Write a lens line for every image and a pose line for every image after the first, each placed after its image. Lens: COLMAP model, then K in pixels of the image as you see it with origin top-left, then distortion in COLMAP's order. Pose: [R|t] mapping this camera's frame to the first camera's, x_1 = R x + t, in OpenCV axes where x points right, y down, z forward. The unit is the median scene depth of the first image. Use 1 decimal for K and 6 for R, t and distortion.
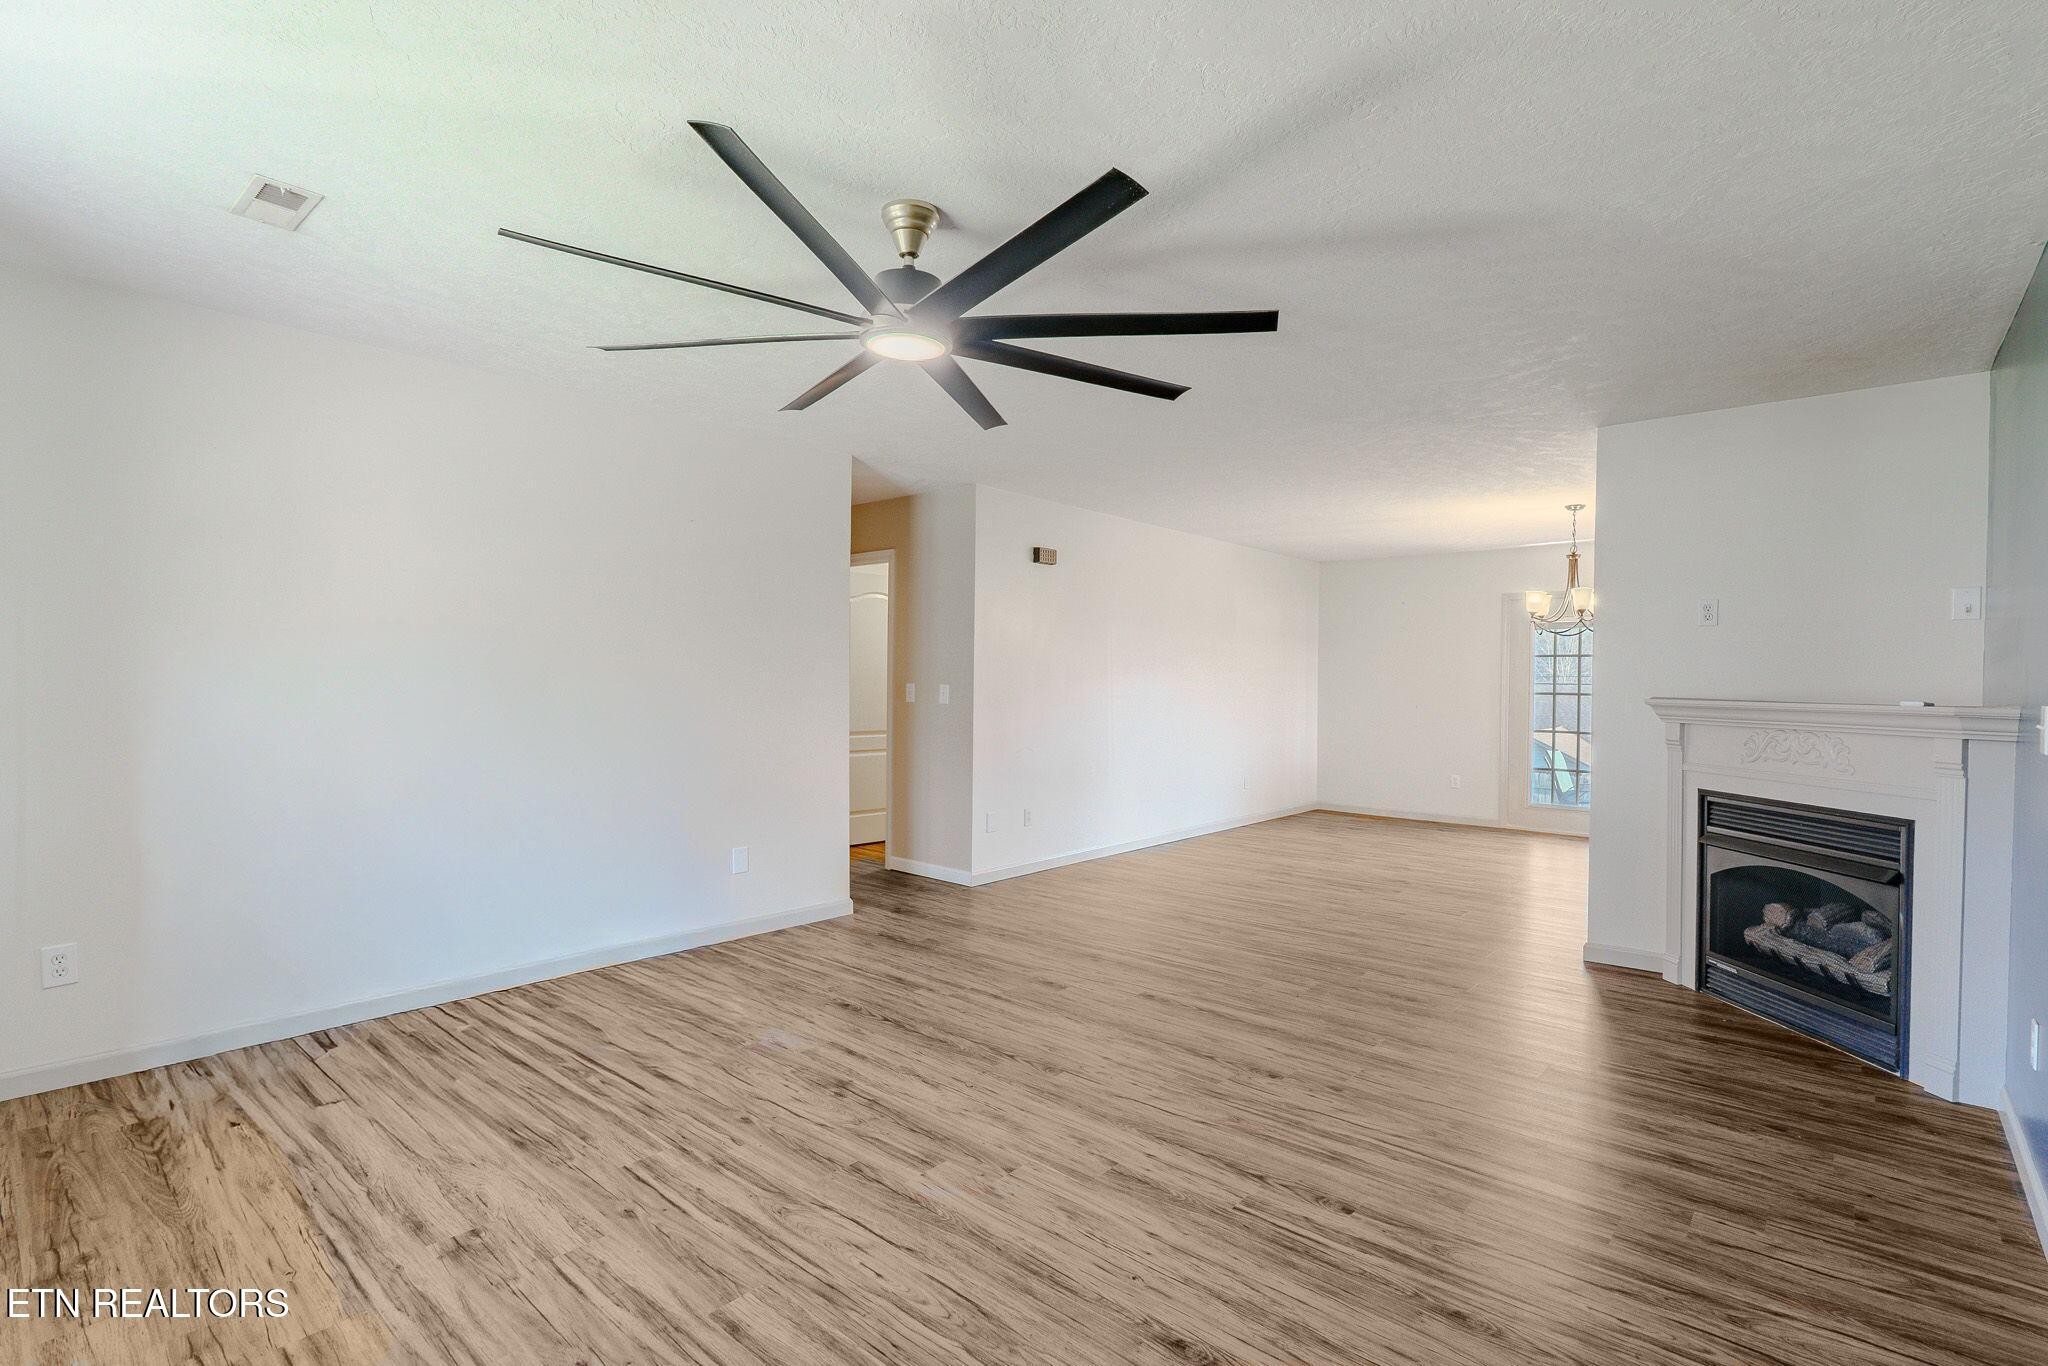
lens RADIAL K [[944.0, 0, 1029.0], [0, 944.0, 680.6], [0, 0, 1]] dist [-0.005718, 0.000808]
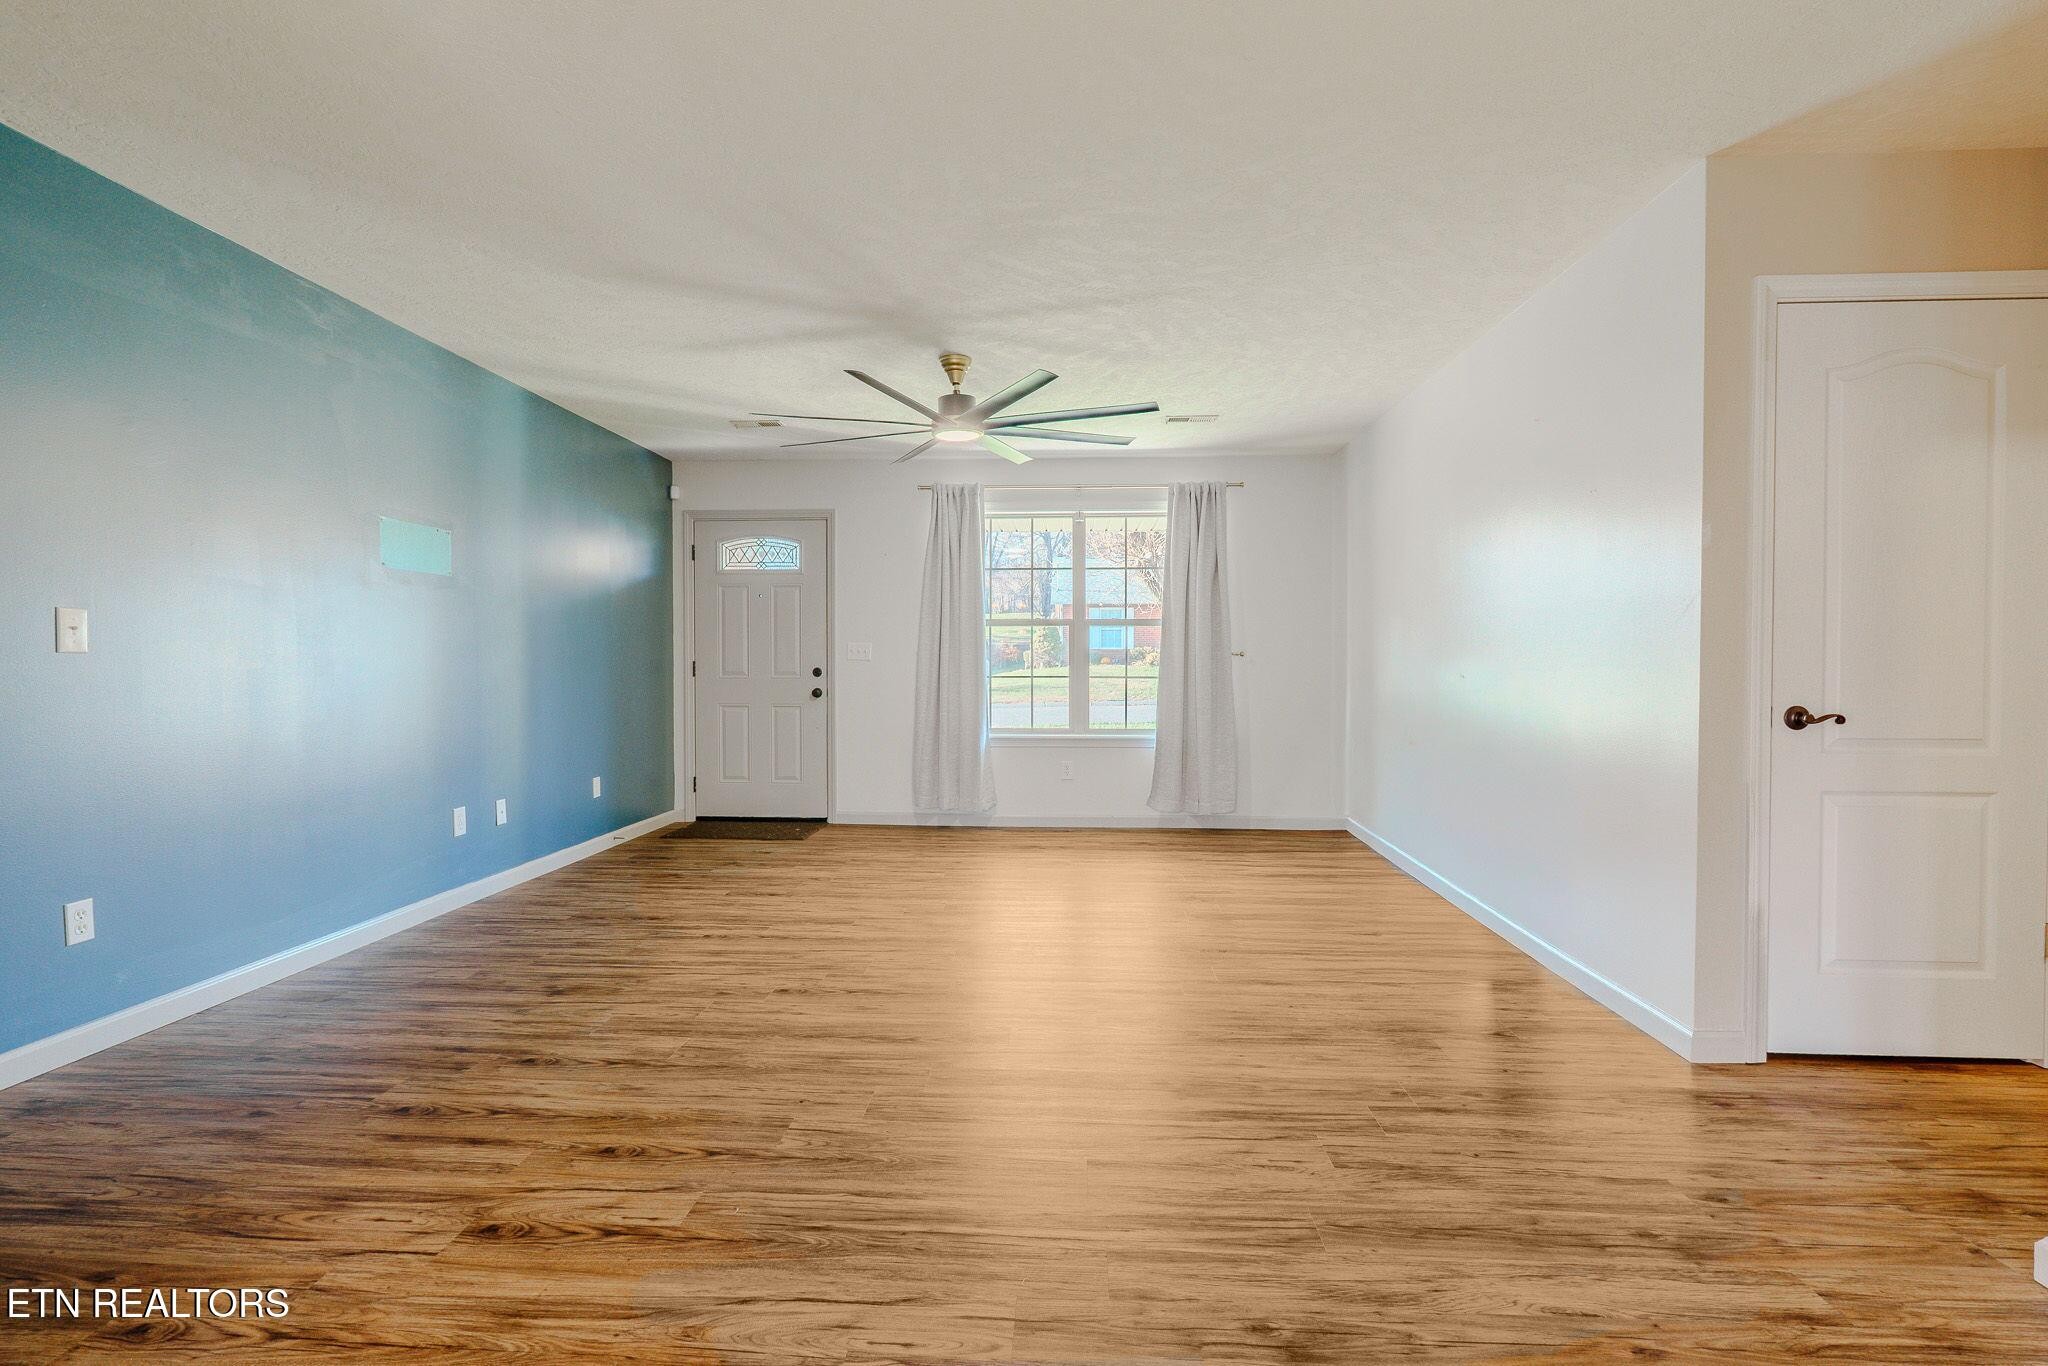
lens RADIAL K [[944.0, 0, 1035.3], [0, 944.0, 677.2], [0, 0, 1]] dist [-0.005718, 0.000808]
pose [[-0.776881, -0.002409, -0.629643, 0.702475], [-0.010690, 0.999899, 0.009365, 0.062965], [0.629556, 0.014006, -0.776829, 1.989212]]
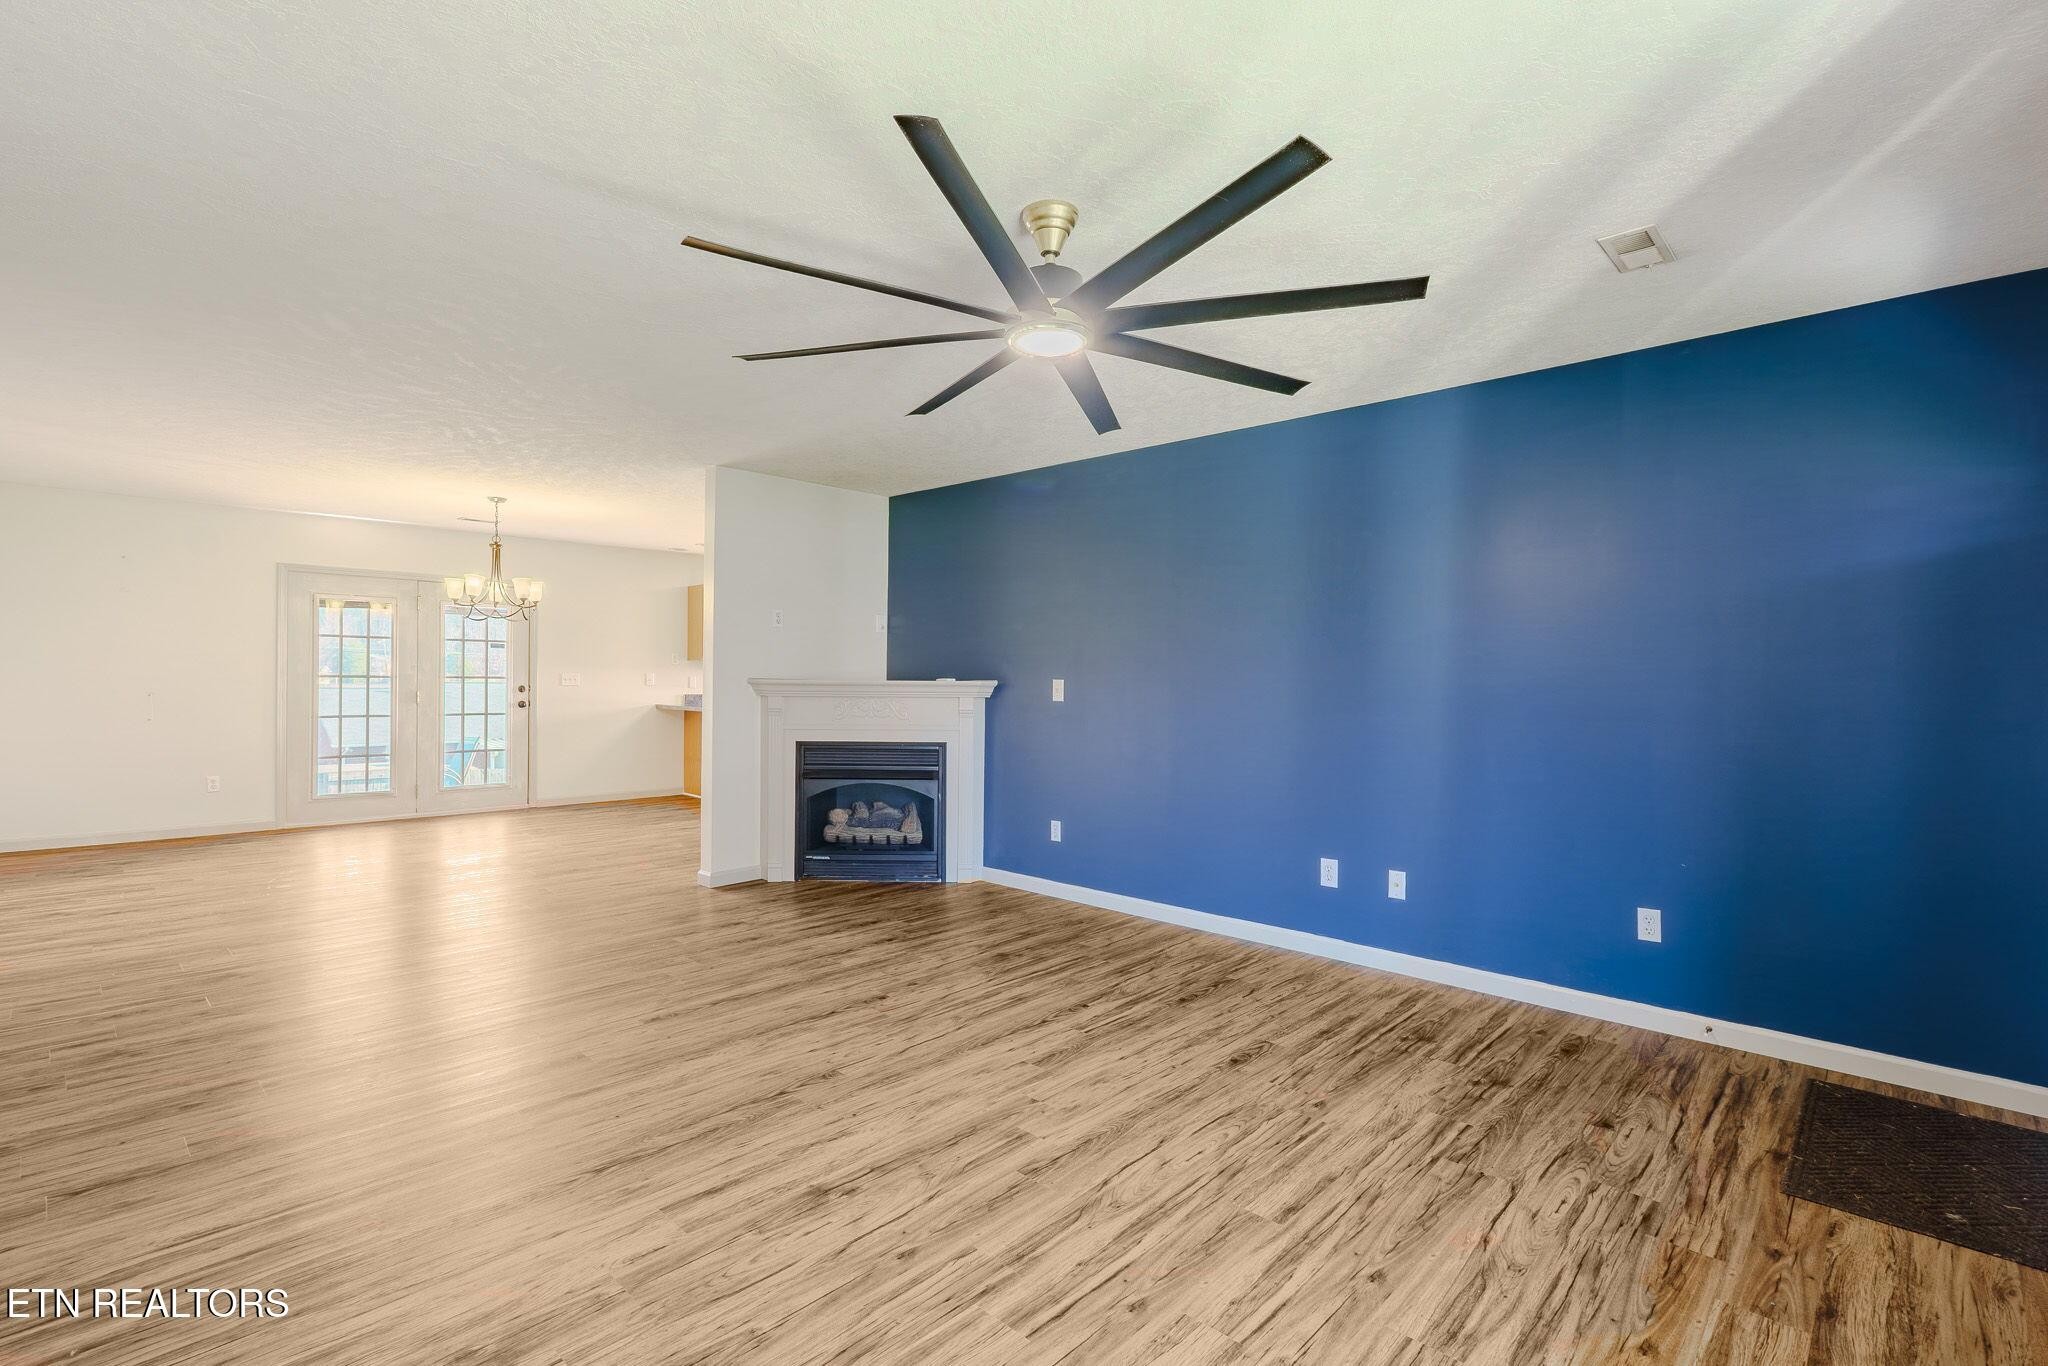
lens RADIAL K [[944.0, 0, 993.5], [0, 944.0, 679.8], [0, 0, 1]] dist [-0.005718, 0.000808]
pose [[0.059368, -0.009844, 0.998188, -0.928810], [-0.011624, 0.999877, 0.010552, 0.002305], [-0.998168, -0.012230, 0.059247, 0.799176]]
